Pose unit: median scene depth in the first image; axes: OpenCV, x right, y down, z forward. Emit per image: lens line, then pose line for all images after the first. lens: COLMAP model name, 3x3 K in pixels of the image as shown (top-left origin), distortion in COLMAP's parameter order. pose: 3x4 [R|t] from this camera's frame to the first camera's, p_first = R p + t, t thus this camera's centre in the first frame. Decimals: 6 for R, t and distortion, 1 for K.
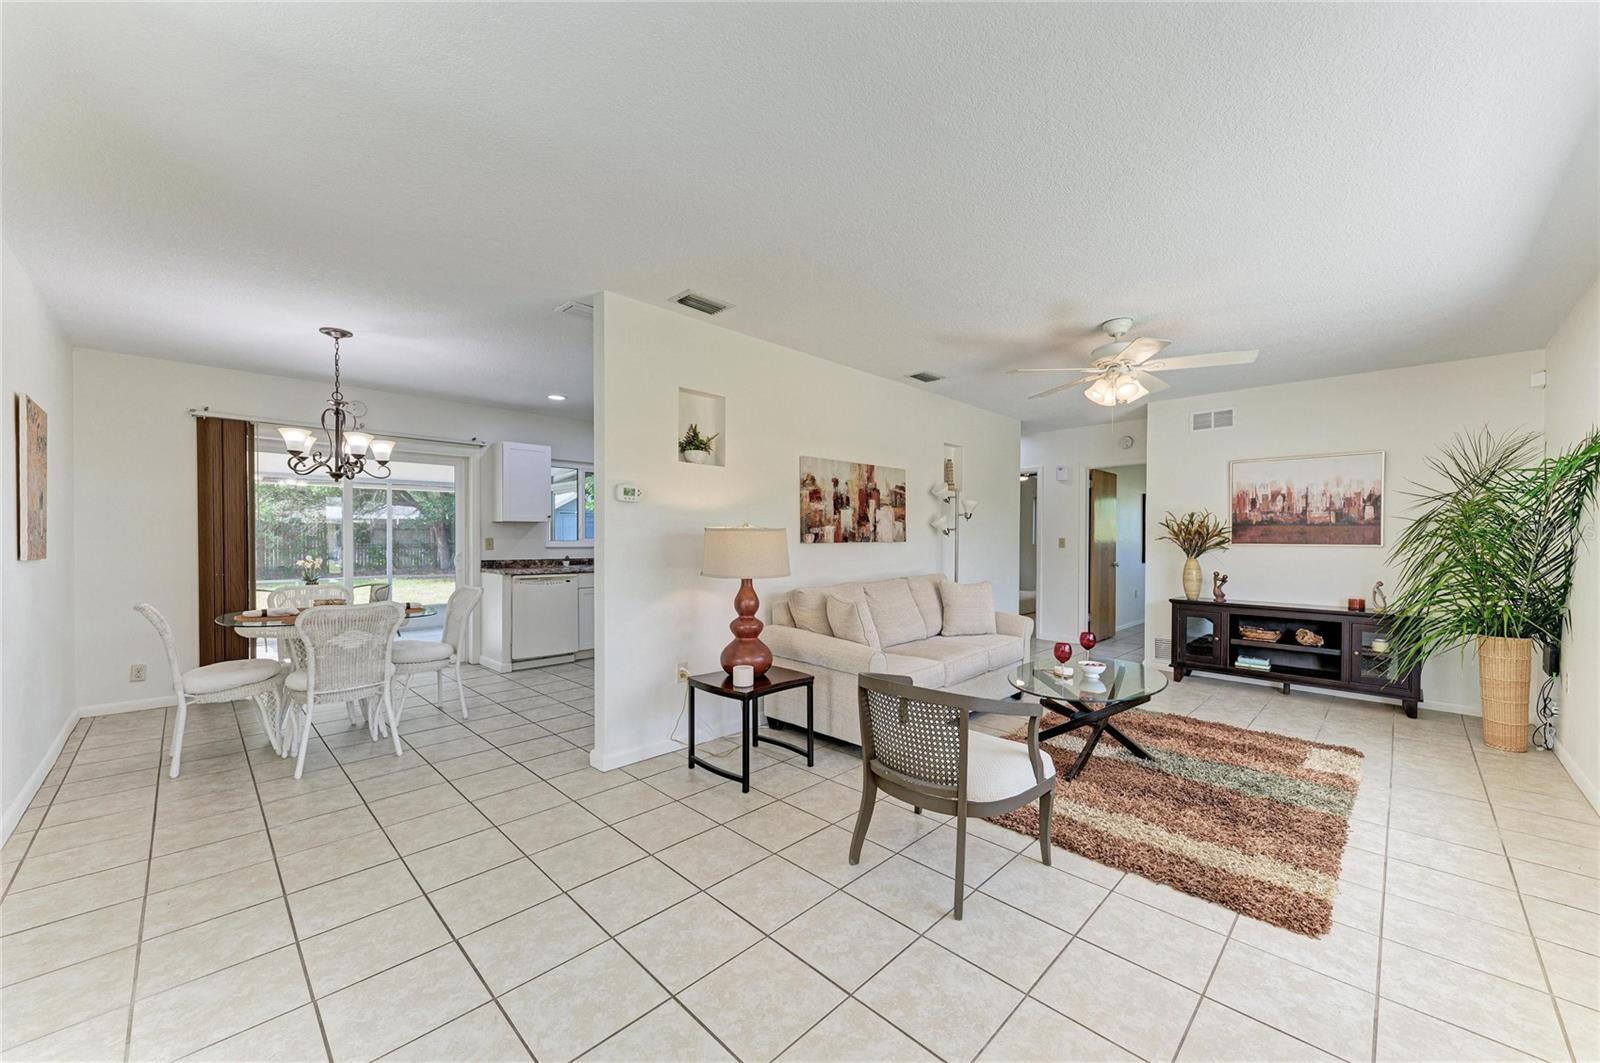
lens RADIAL K [[612.2, 0, 822.5], [0, 612.2, 541.5], [0, 0, 1]] dist [0.019419, -0.005668]
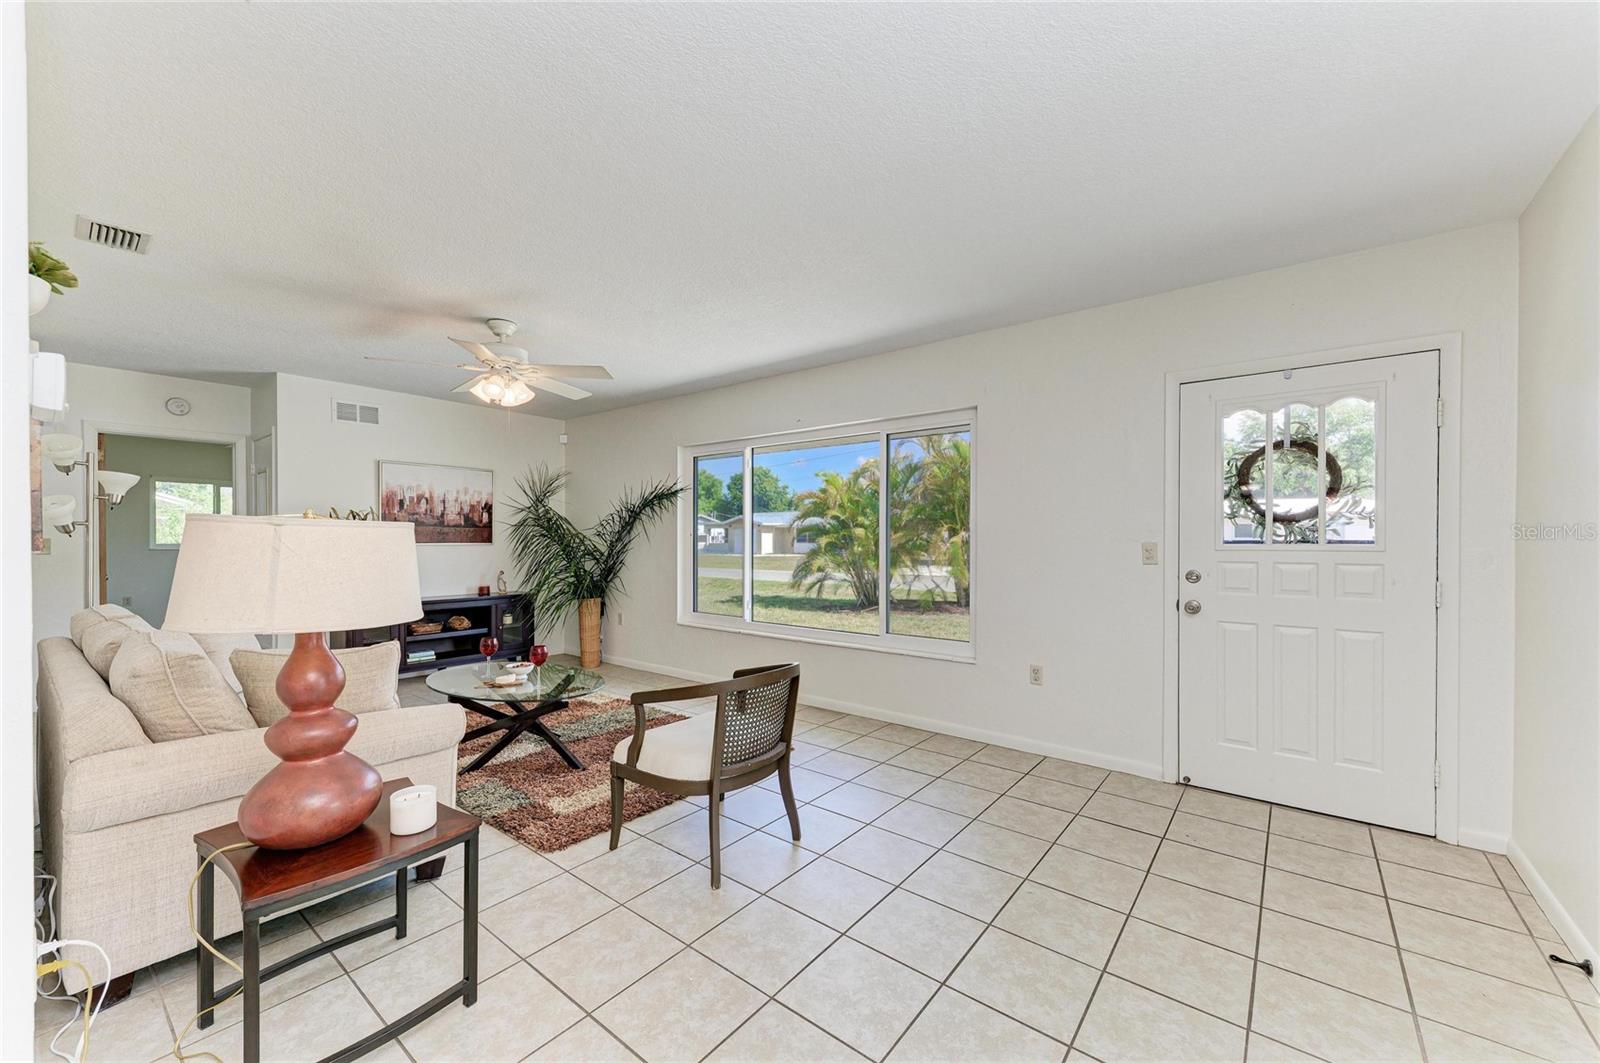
lens RADIAL K [[612.2, 0, 809.9], [0, 612.2, 539.6], [0, 0, 1]] dist [0.019419, -0.005668]
pose [[-0.088969, -0.007717, 0.996004, -0.426661], [0.009768, 0.999915, 0.008620, -0.005597], [-0.995986, 0.010496, -0.088886, 0.450233]]
